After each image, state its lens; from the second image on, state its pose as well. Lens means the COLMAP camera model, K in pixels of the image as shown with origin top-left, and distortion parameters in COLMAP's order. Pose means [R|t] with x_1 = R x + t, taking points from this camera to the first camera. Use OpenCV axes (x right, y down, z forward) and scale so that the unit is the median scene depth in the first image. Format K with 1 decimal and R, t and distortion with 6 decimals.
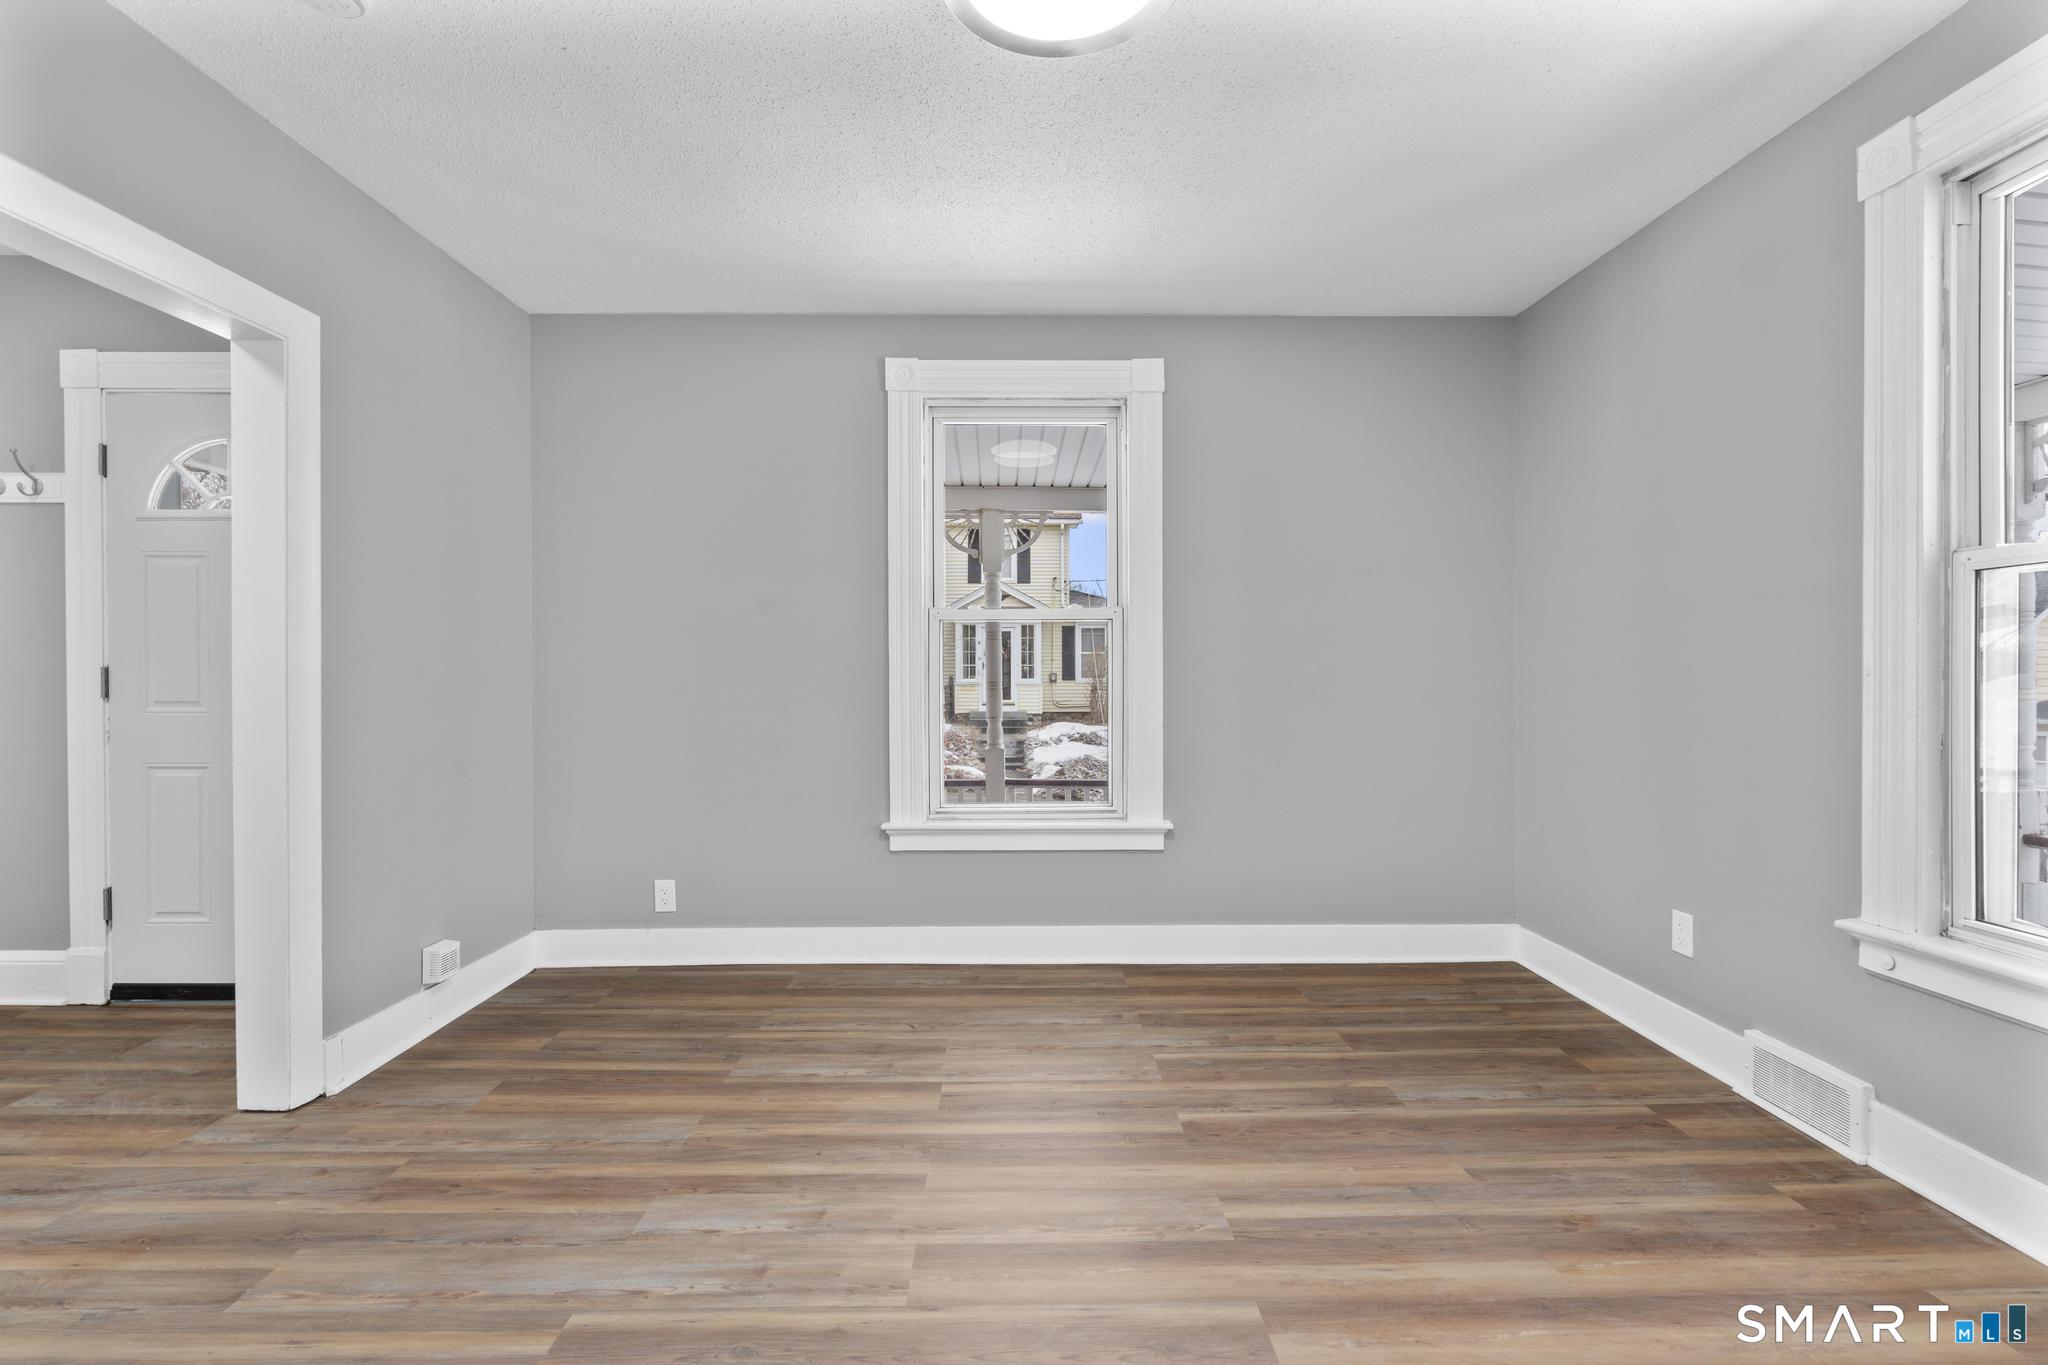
lens RADIAL K [[916.4, 0, 1025.5], [0, 916.4, 685.3], [0, 0, 1]] dist [-0.010776, 0.003612]
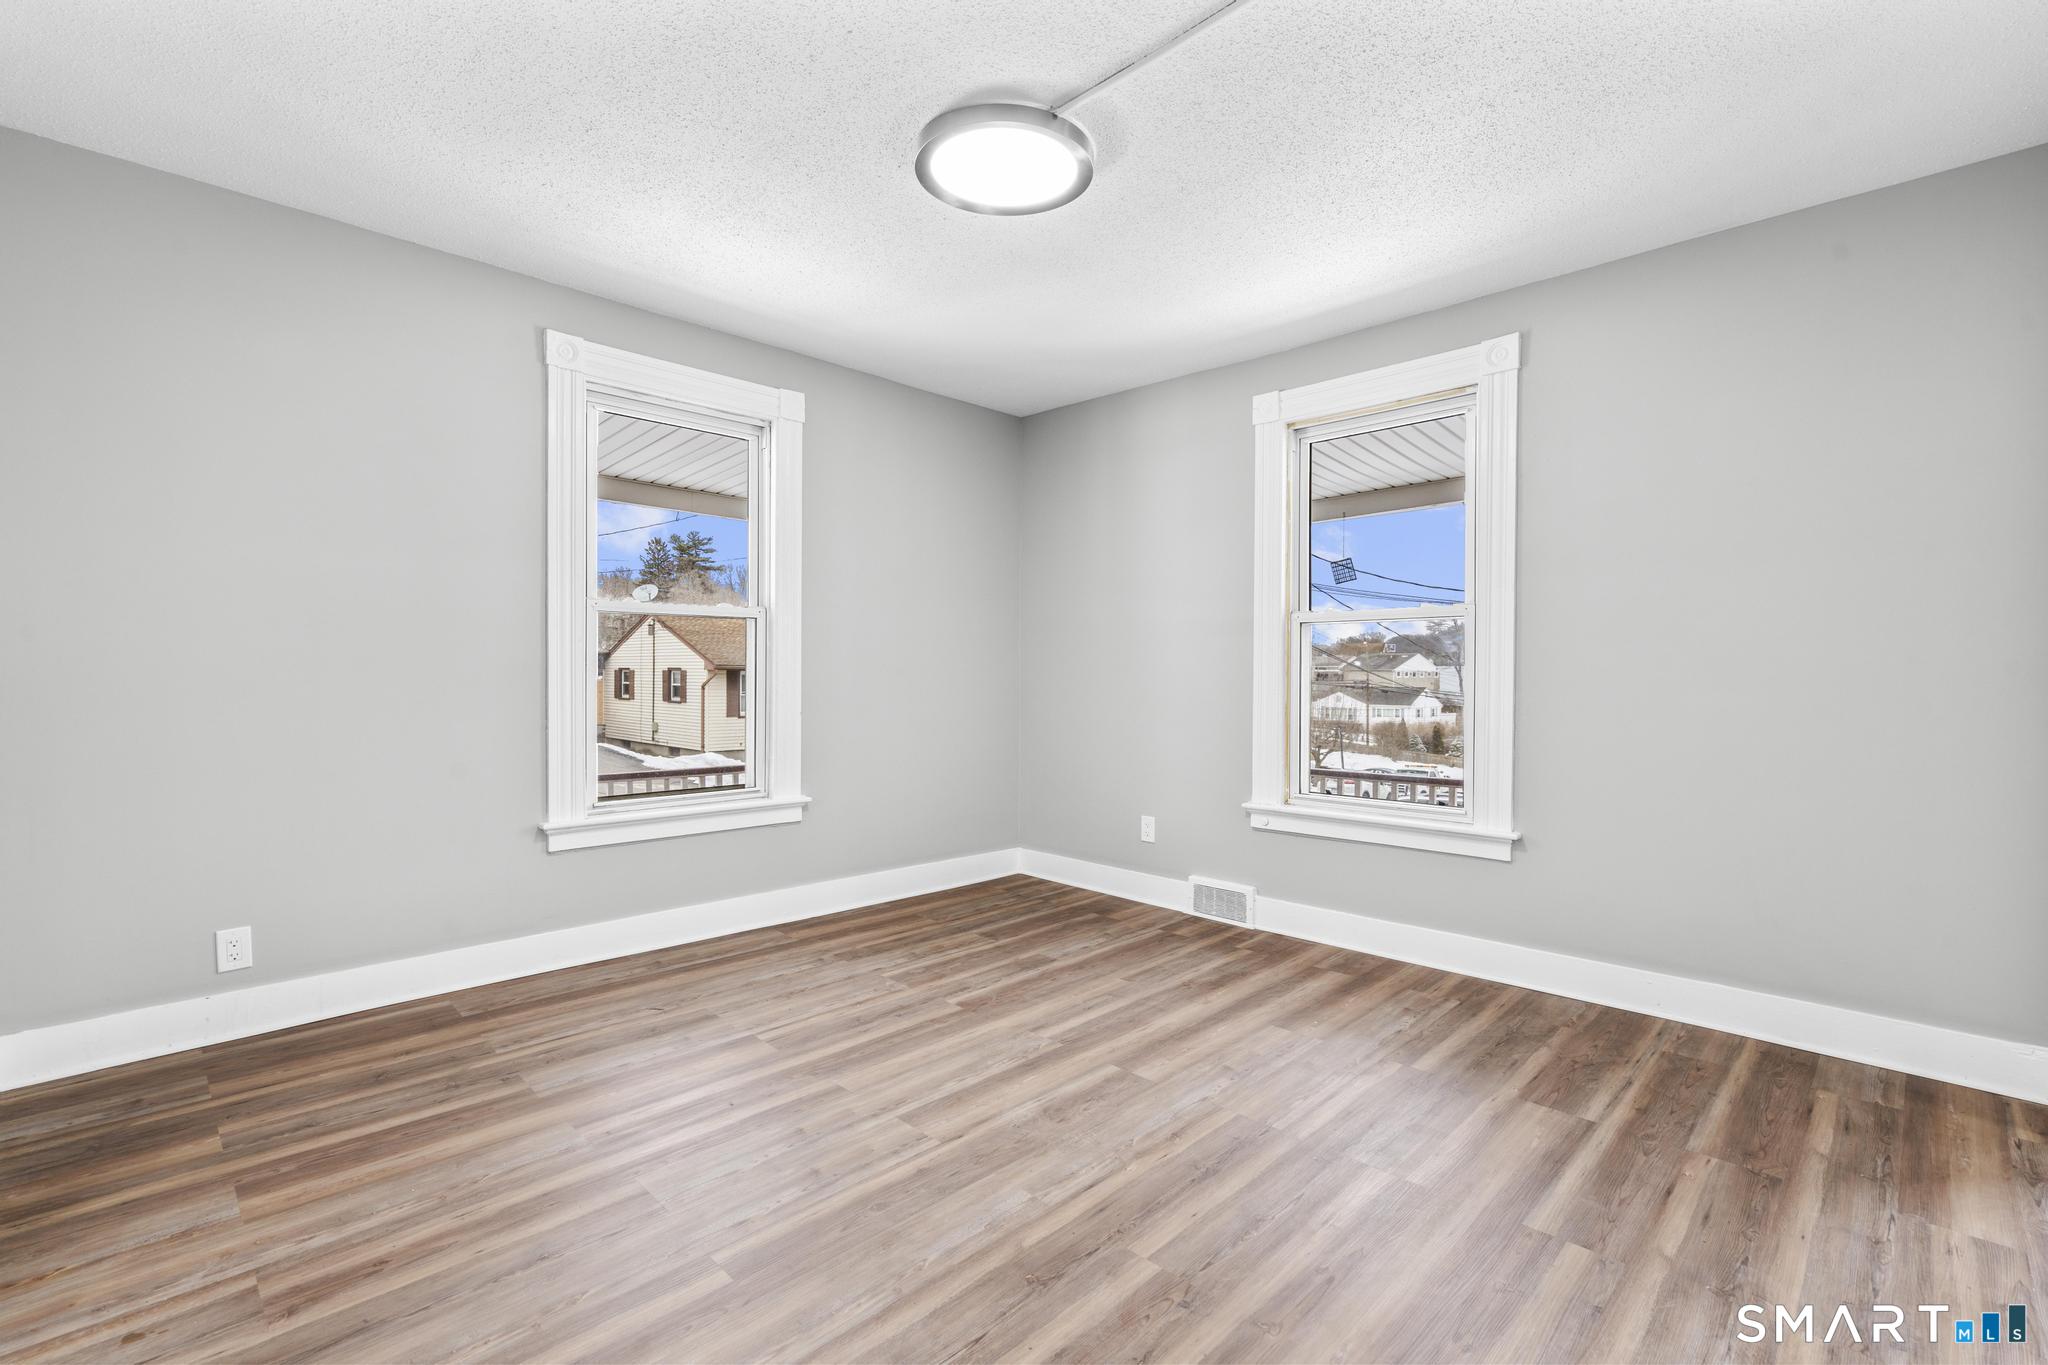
lens RADIAL K [[916.4, 0, 1022.8], [0, 916.4, 684.2], [0, 0, 1]] dist [-0.010776, 0.003612]
pose [[0.709206, -0.001182, 0.705001, -0.608349], [-0.001589, 0.999993, 0.003274, 0.004687], [-0.705000, -0.003442, 0.709199, -0.015694]]
